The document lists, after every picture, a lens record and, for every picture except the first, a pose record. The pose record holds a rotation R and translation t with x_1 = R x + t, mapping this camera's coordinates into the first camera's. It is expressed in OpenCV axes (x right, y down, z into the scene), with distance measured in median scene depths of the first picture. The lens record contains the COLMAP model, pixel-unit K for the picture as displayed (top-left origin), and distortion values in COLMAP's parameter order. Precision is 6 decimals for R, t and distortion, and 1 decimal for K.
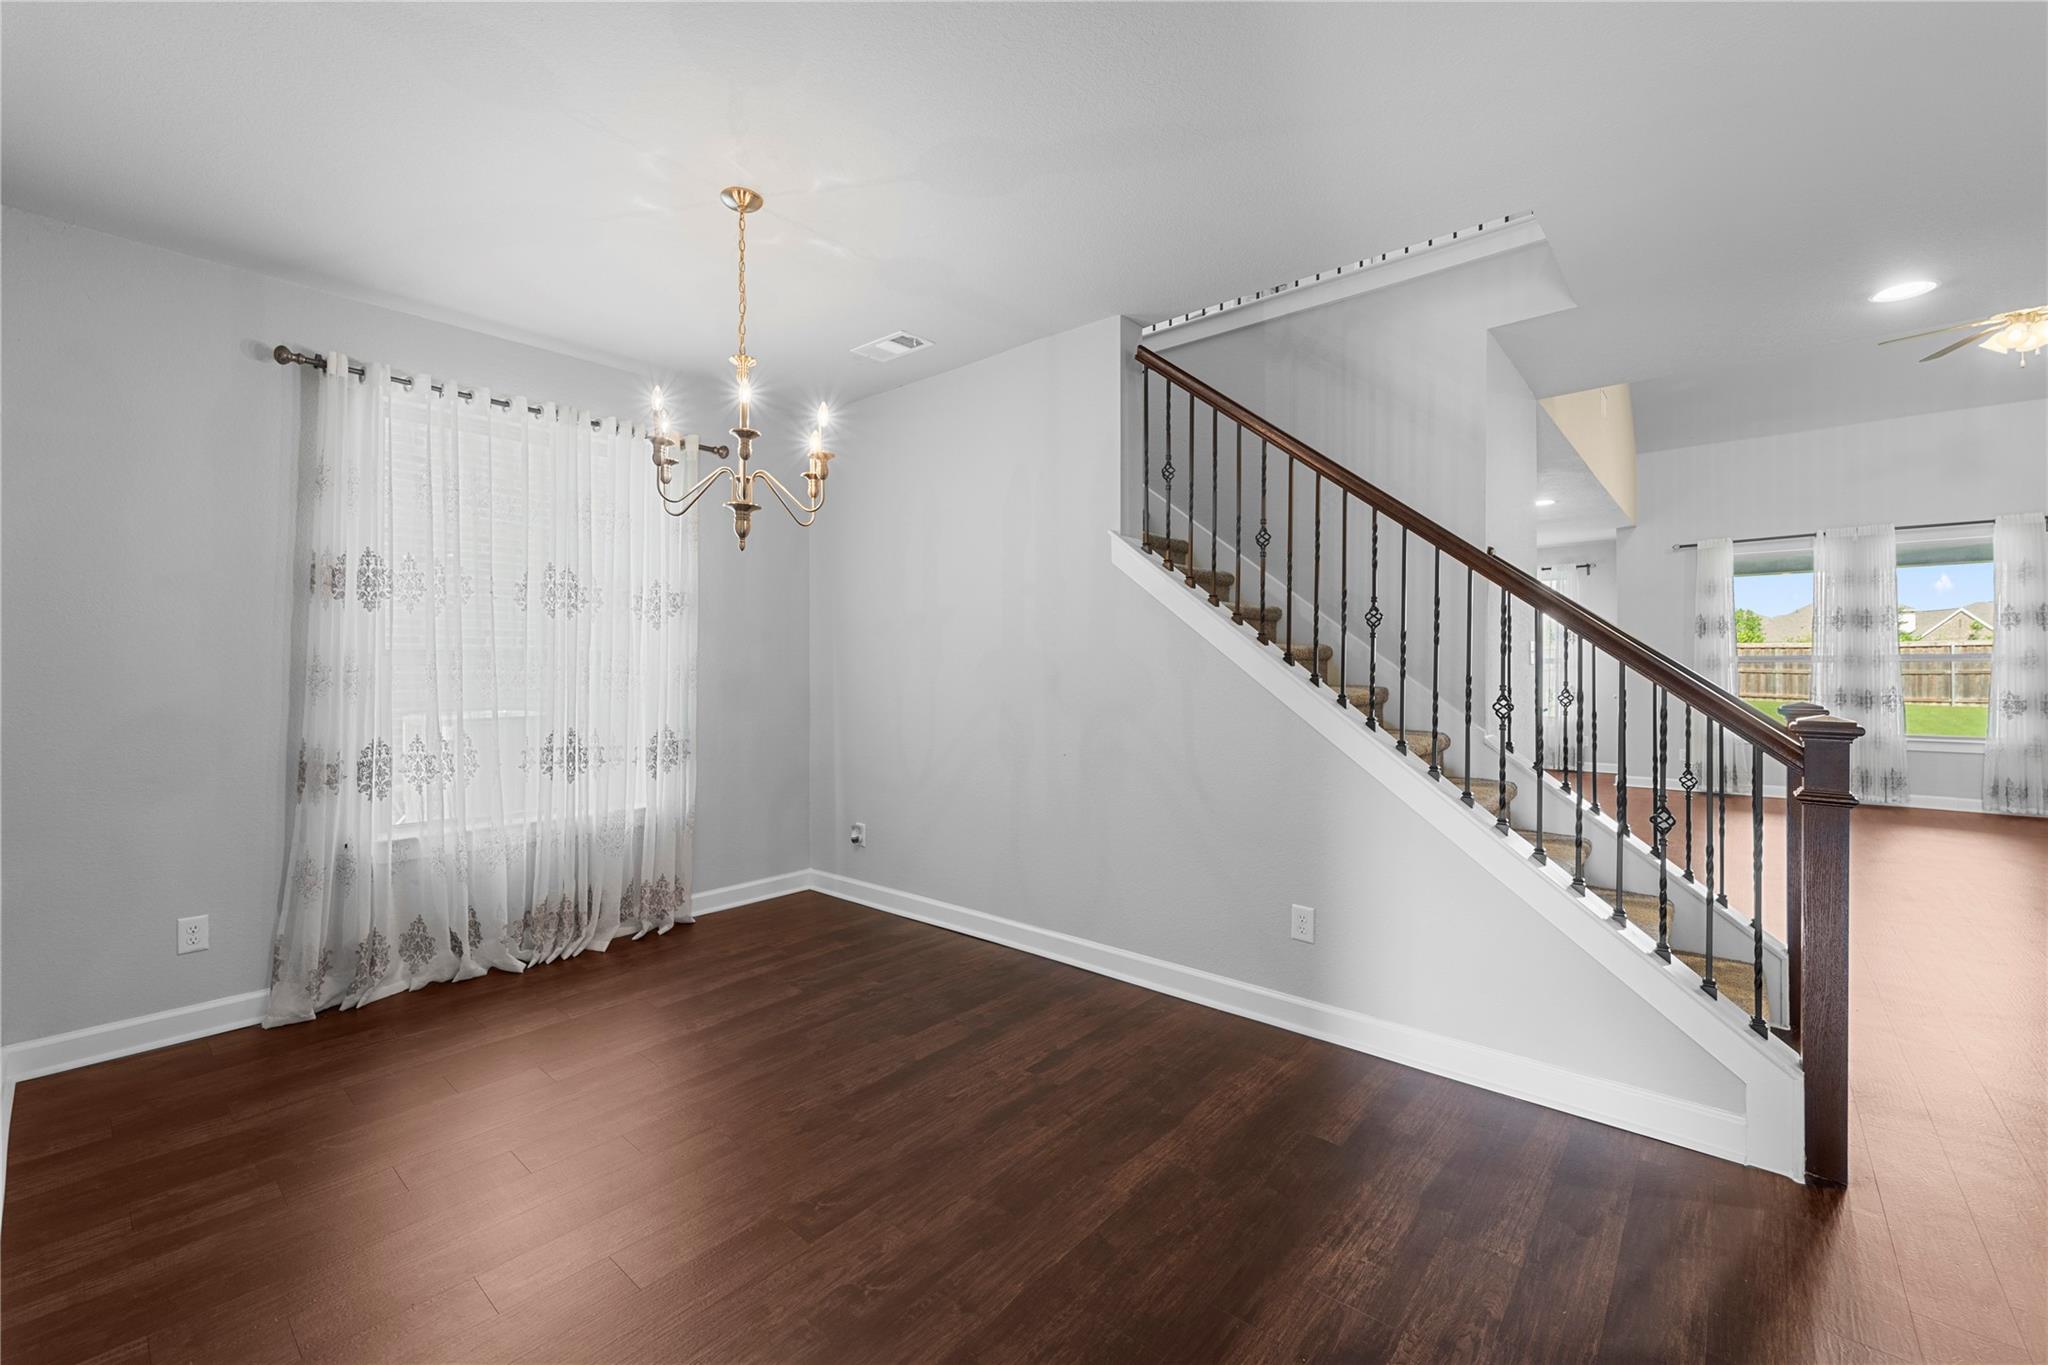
lens RADIAL K [[825.3, 0, 1014.3], [0, 825.3, 672.6], [0, 0, 1]] dist [-0.000683, -0.000374]
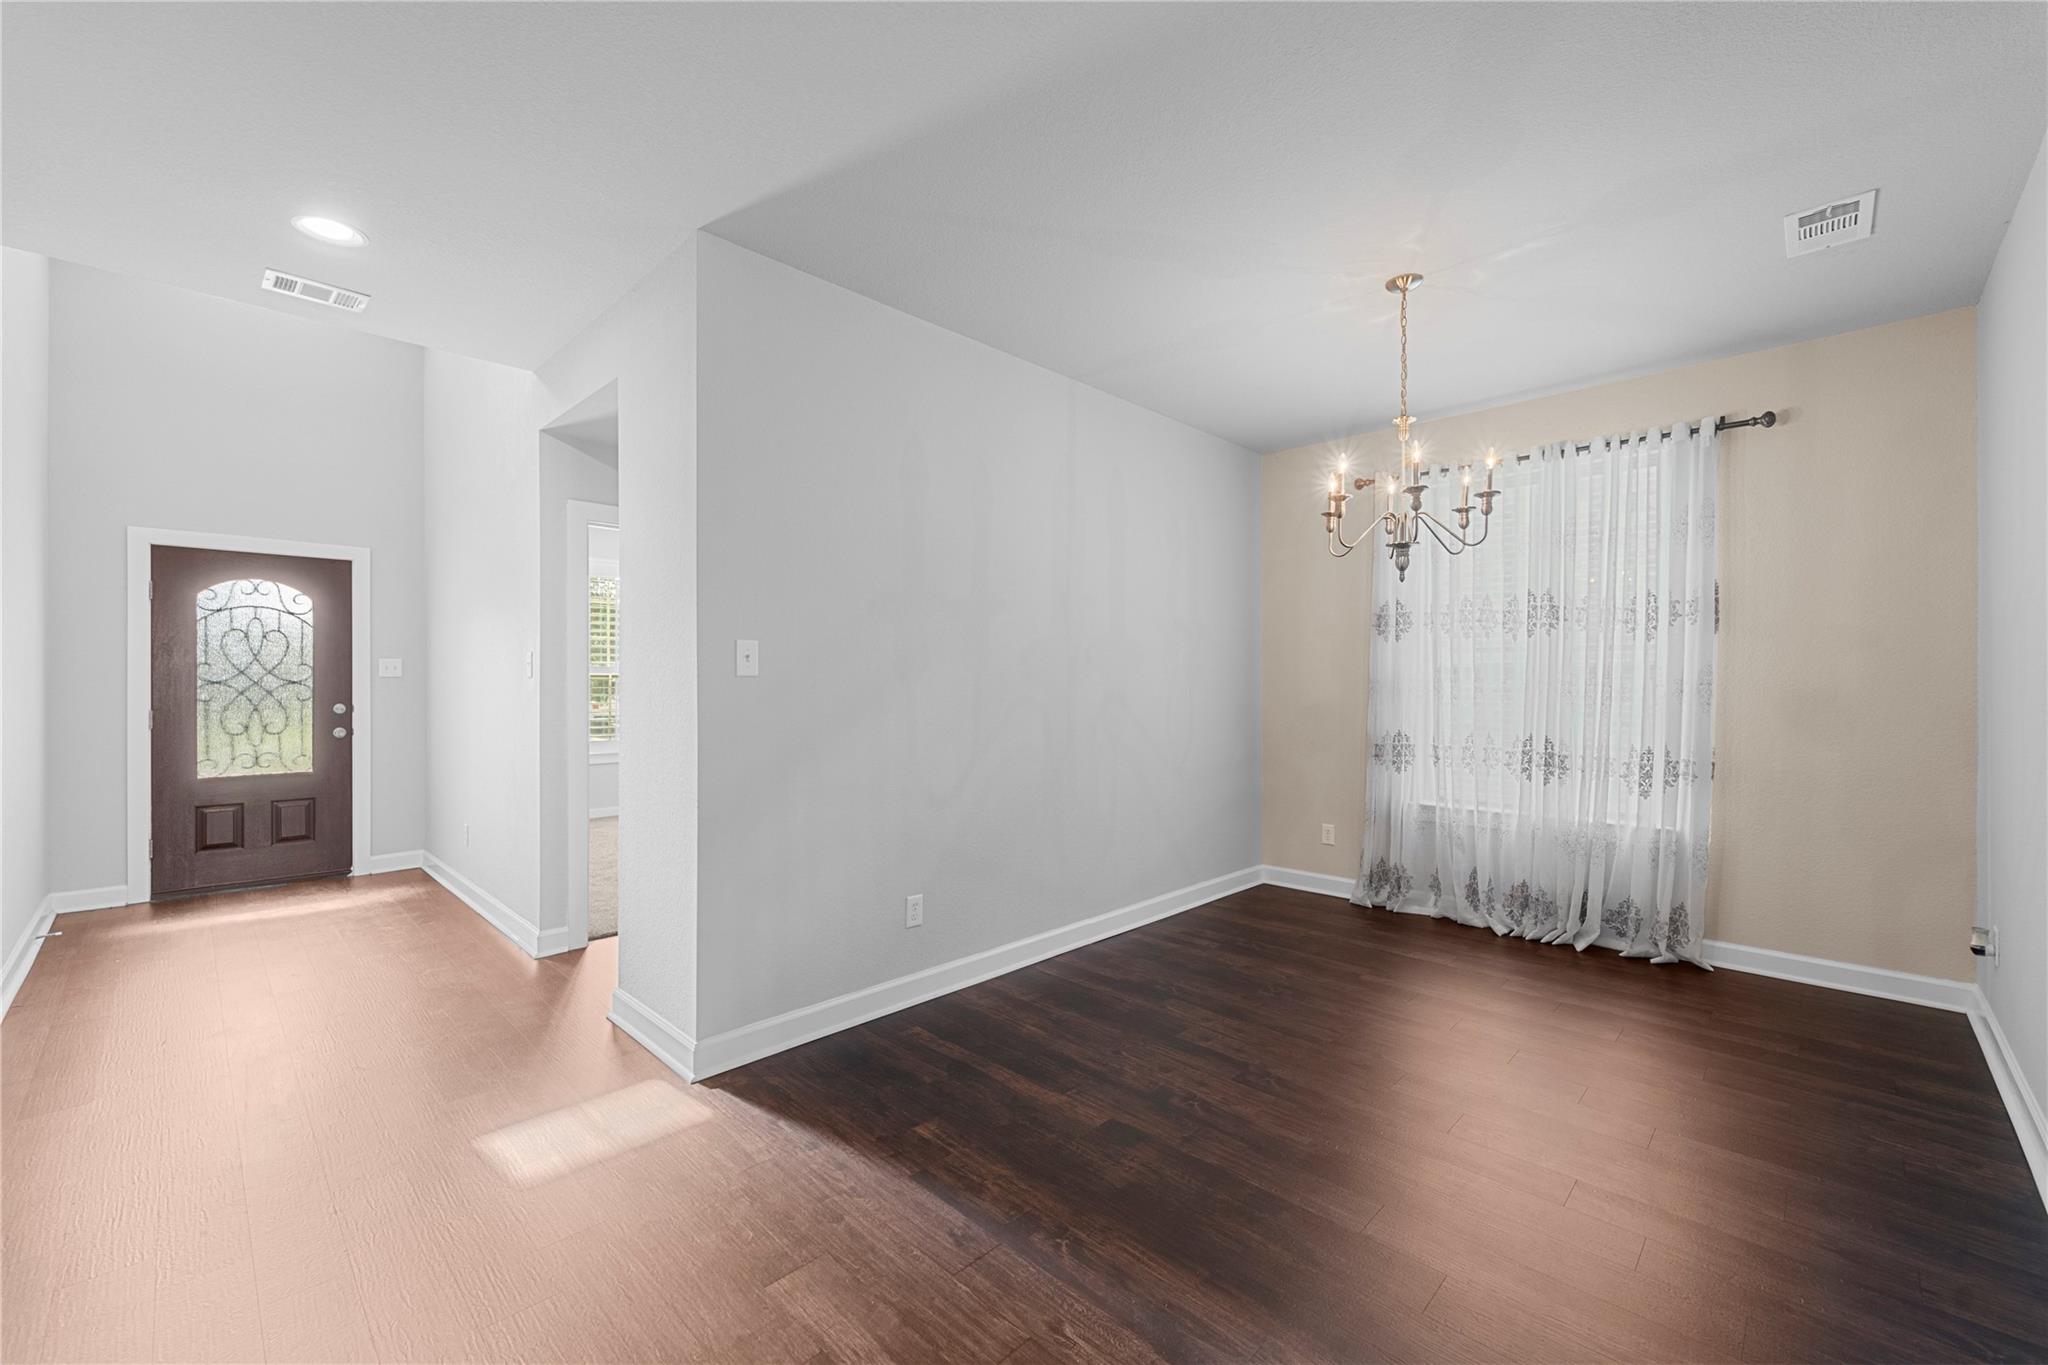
lens RADIAL K [[825.3, 0, 1014.3], [0, 825.3, 672.6], [0, 0, 1]] dist [-0.000683, -0.000374]
pose [[-0.064605, -0.008862, -0.997872, 0.664038], [-0.007996, 0.999933, -0.008362, -0.002063], [0.997879, 0.007439, -0.064671, 0.387401]]
